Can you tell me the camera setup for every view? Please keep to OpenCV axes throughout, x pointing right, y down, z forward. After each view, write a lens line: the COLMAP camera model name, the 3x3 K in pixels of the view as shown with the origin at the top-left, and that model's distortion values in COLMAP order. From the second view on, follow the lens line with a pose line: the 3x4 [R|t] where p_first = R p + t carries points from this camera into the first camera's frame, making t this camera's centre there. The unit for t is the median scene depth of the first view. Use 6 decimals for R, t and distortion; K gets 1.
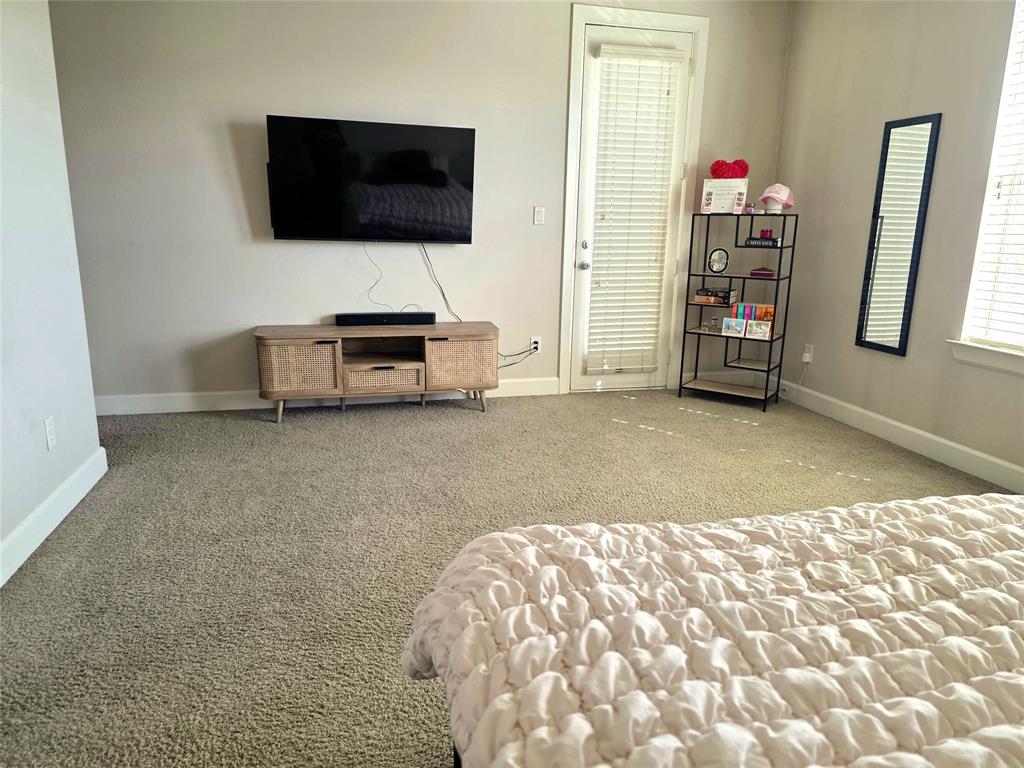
lens RADIAL K [[688.8, 0, 512.0], [0, 688.8, 384.0], [0, 0, 1]] dist [0.000064, 0.000175]
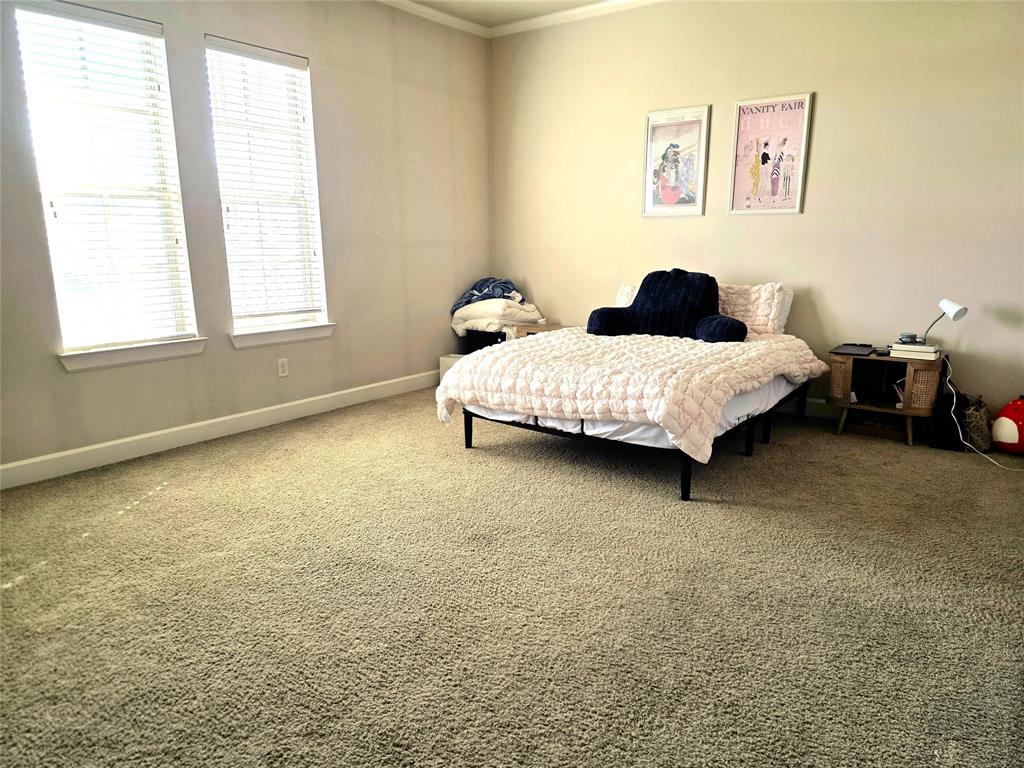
lens RADIAL K [[688.8, 0, 512.0], [0, 688.8, 384.0], [0, 0, 1]] dist [0.000064, 0.000175]
pose [[-0.621878, -0.164646, 0.765611, -0.558031], [0.184372, 0.919385, 0.347475, -0.254714], [-0.761101, 0.357244, -0.541389, 1.069641]]
